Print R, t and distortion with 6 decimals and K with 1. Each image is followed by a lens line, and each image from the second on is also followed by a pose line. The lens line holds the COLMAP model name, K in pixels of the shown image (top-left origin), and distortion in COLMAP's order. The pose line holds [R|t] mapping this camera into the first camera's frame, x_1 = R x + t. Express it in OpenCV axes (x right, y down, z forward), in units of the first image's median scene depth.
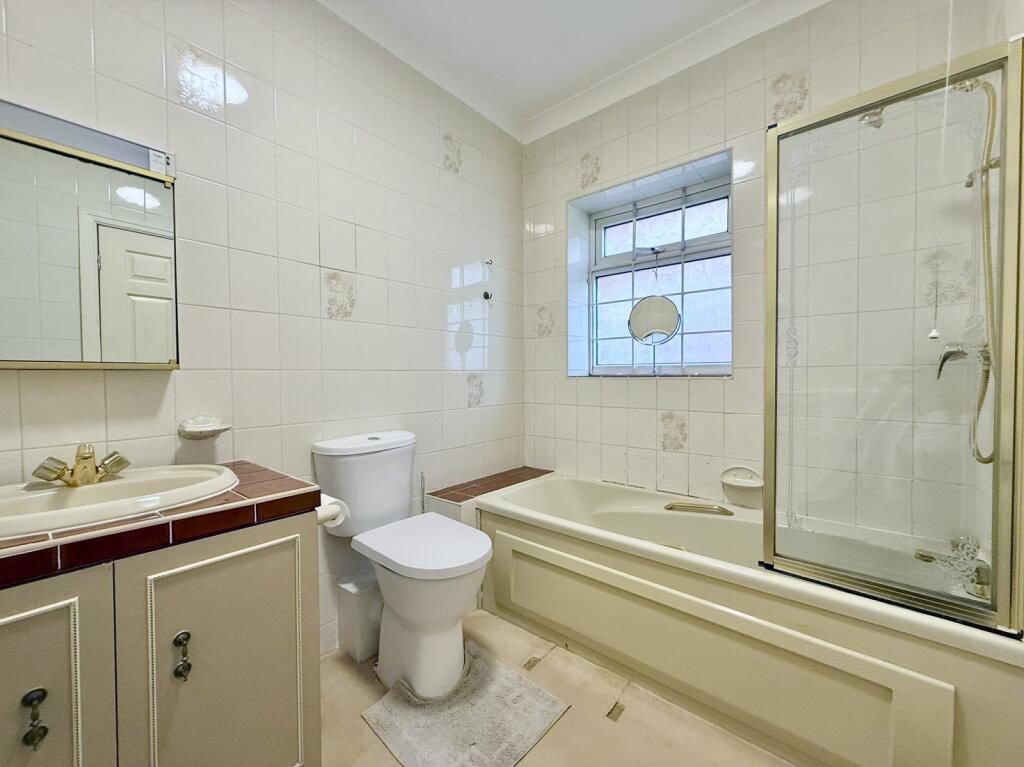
lens RADIAL K [[411.0, 0, 512.4], [0, 411.0, 385.1], [0, 0, 1]] dist [0.000160, 0.000394]
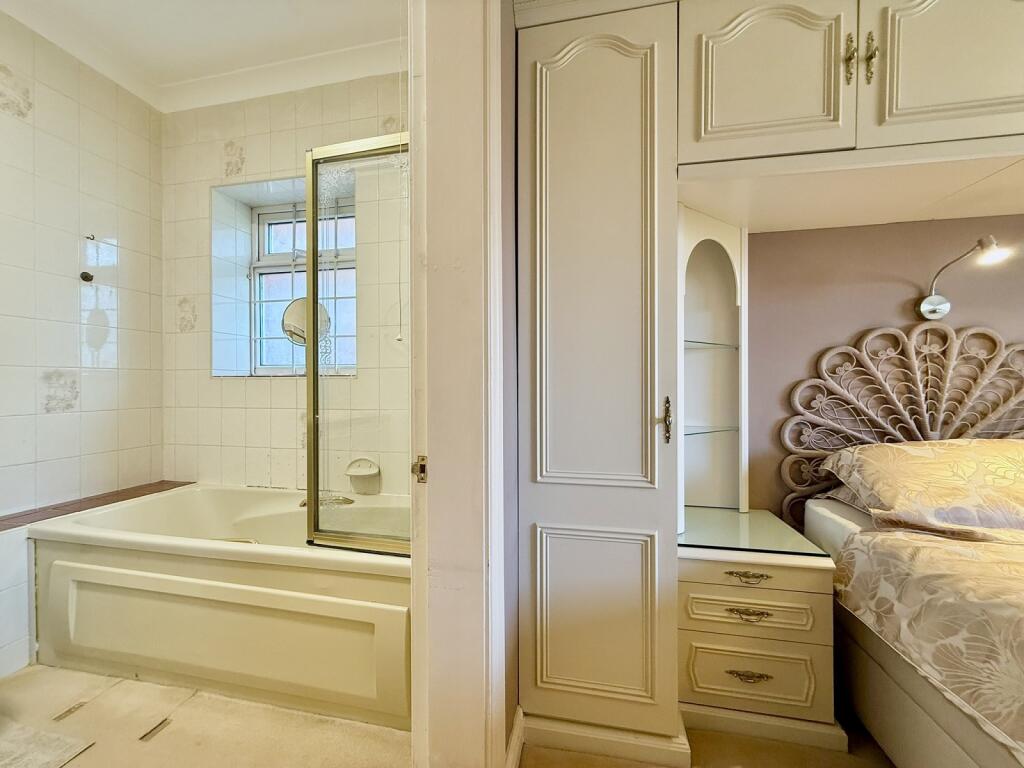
lens RADIAL K [[411.0, 0, 512.4], [0, 411.0, 385.6], [0, 0, 1]] dist [0.000160, 0.000394]
pose [[0.880205, 0.003019, 0.474584, 0.303970], [0.007474, 0.999768, -0.020222, 0.023591], [-0.474535, 0.021347, 0.879978, -0.128668]]
